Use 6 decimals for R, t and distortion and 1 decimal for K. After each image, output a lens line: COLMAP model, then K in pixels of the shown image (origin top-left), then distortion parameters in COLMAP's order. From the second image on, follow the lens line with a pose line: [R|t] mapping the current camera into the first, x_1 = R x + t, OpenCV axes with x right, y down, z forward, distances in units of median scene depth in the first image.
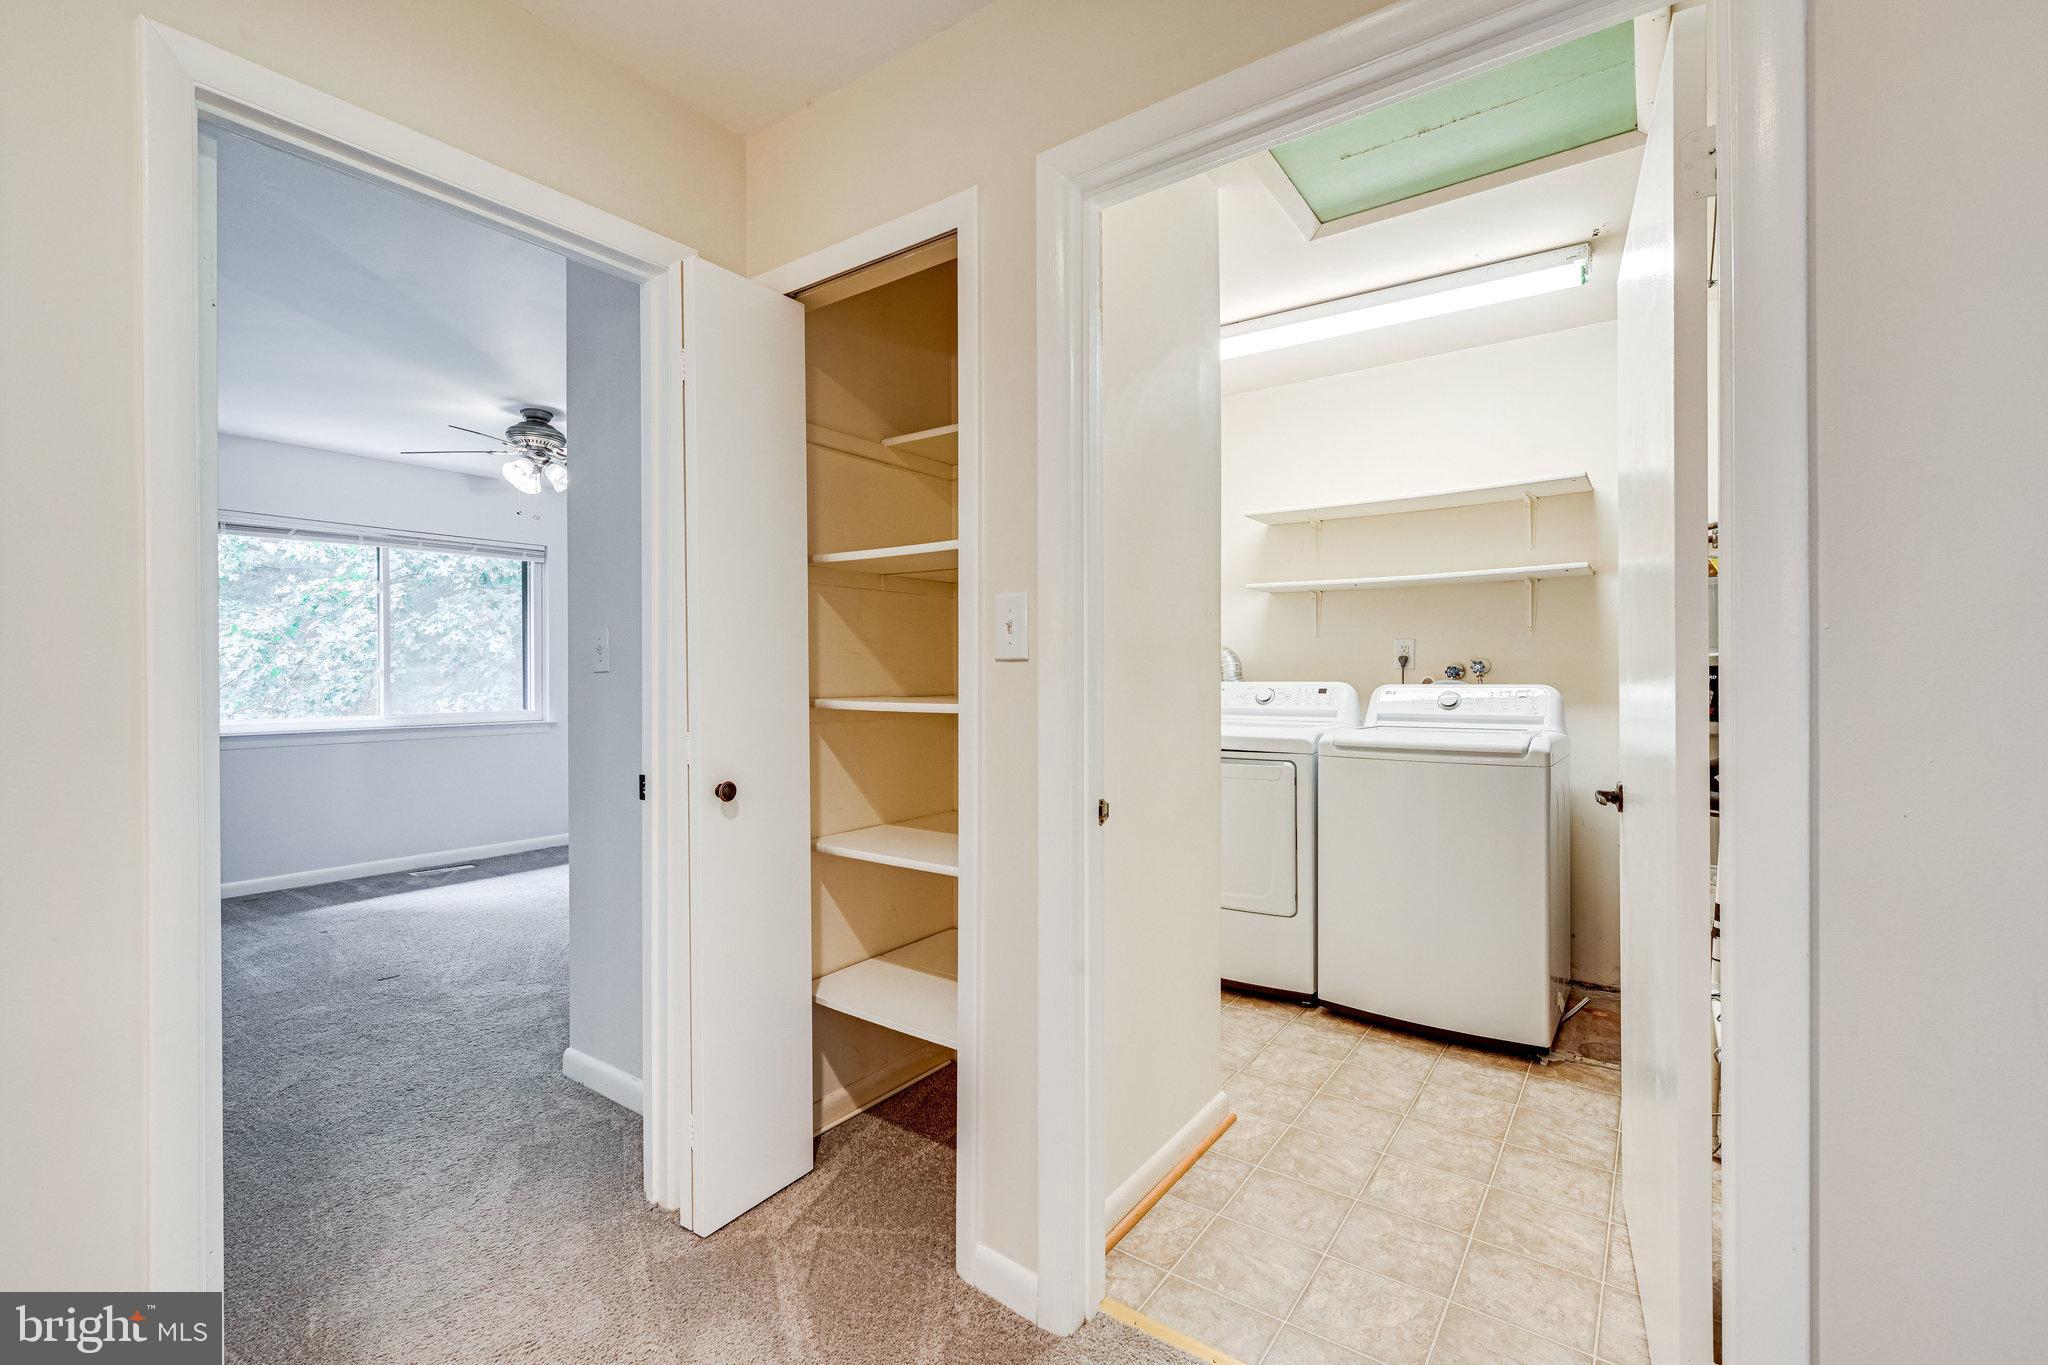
lens RADIAL K [[887.5, 0, 1024.4], [0, 887.5, 671.9], [0, 0, 1]] dist [-0.000803, -0.000239]
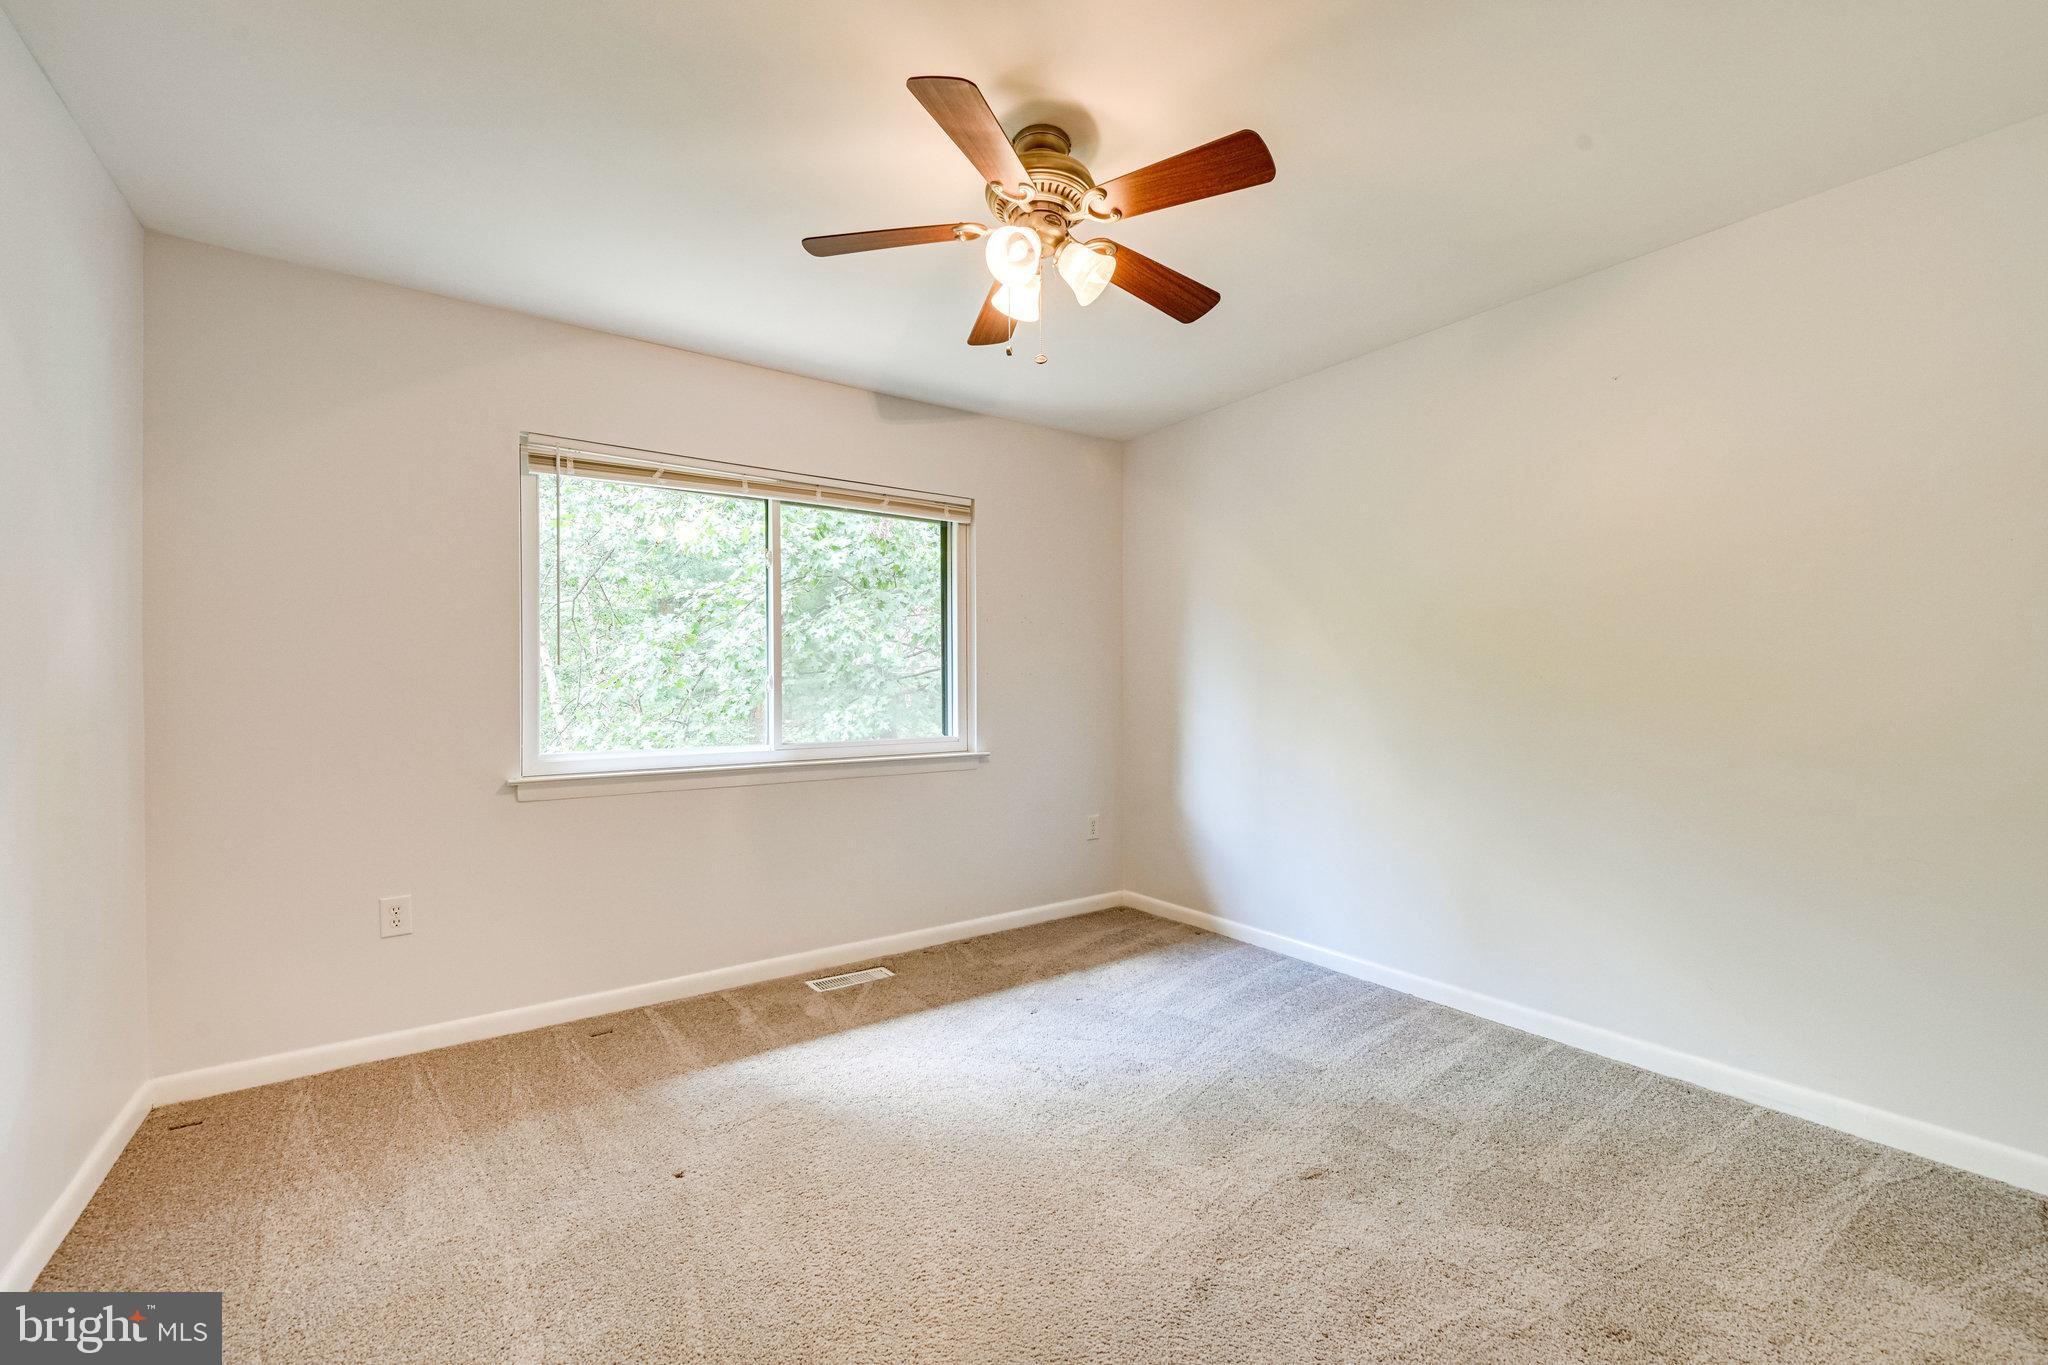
lens RADIAL K [[818.8, 0, 1020.1], [0, 818.8, 682.1], [0, 0, 1]] dist [-0.000385, -0.000130]
pose [[0.944344, -0.001342, -0.328956, -0.221566], [0.001359, 0.999999, -0.000179, 0.000348], [0.328956, -0.000278, 0.944345, 0.308402]]
